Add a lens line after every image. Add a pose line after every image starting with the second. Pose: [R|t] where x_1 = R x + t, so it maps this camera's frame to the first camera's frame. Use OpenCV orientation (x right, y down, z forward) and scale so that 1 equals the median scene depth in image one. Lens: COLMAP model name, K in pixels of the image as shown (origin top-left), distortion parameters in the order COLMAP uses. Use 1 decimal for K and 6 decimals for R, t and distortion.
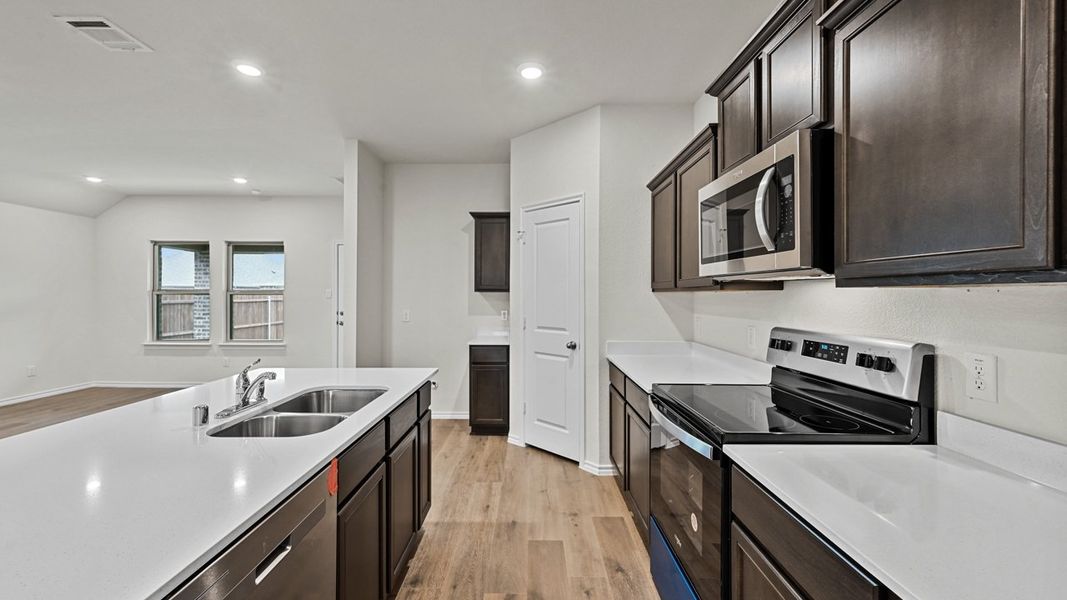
lens RADIAL K [[421.8, 0, 527.2], [0, 421.8, 293.6], [0, 0, 1]] dist [-0.000712, 0.001147]
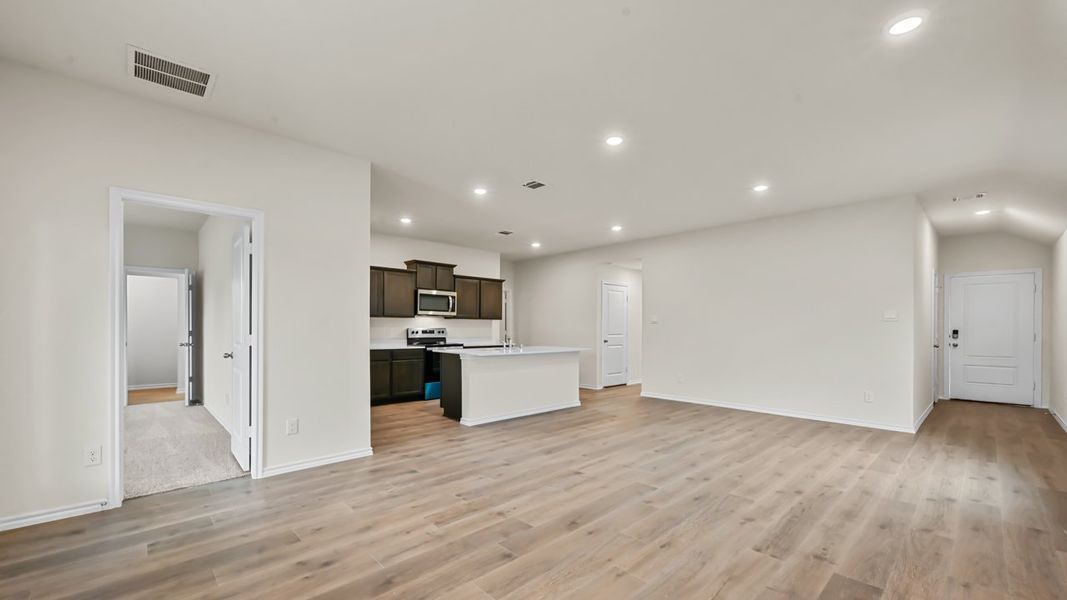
lens RADIAL K [[421.8, 0, 524.5], [0, 421.8, 328.1], [0, 0, 1]] dist [-0.000712, 0.001147]
pose [[-0.675026, -0.005611, 0.737773, -1.445324], [-0.010016, 0.999949, -0.001559, 0.037747], [-0.737726, -0.008442, -0.675048, 1.410771]]
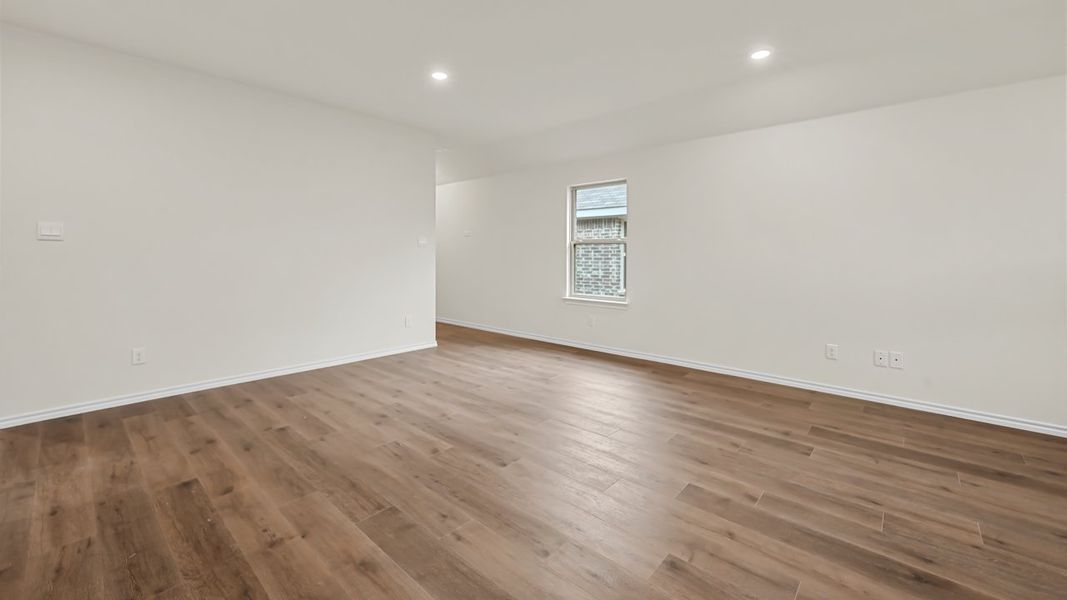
lens RADIAL K [[421.8, 0, 527.6], [0, 421.8, 253.5], [0, 0, 1]] dist [-0.000712, 0.001147]
pose [[-0.674065, -0.006699, -0.738641, -0.465407], [-0.002237, 0.999973, -0.007027, 0.033344], [0.738668, -0.003085, -0.674062, 0.906082]]
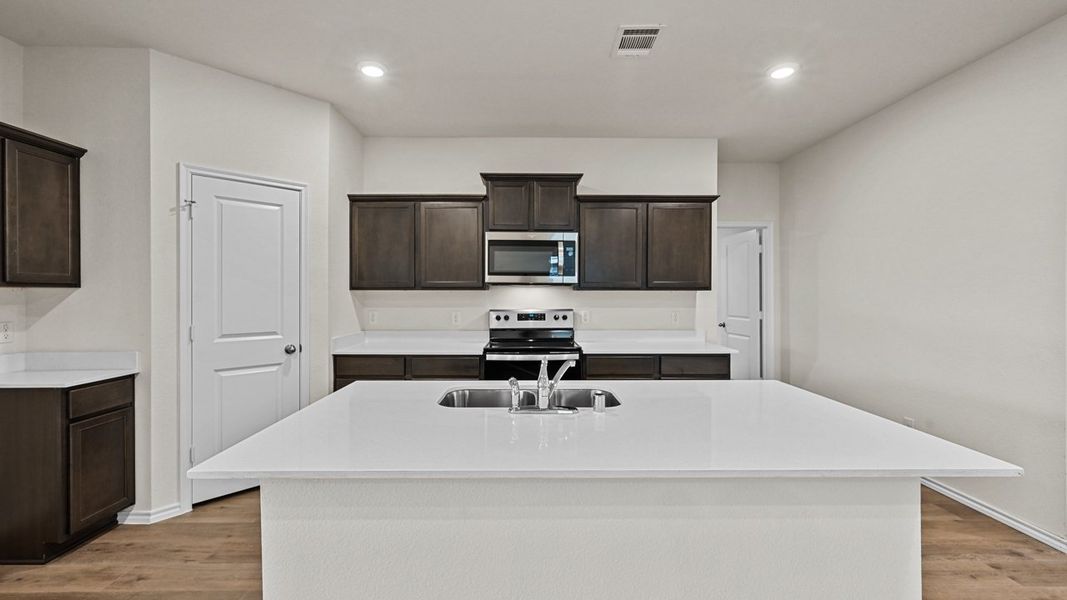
lens RADIAL K [[421.8, 0, 530.8], [0, 421.8, 293.2], [0, 0, 1]] dist [-0.000712, 0.001147]
pose [[-0.012360, -0.002645, 0.999920, -0.684514], [-0.005893, 0.999979, 0.002572, -0.000759], [-0.999906, -0.005860, -0.012376, 0.434947]]
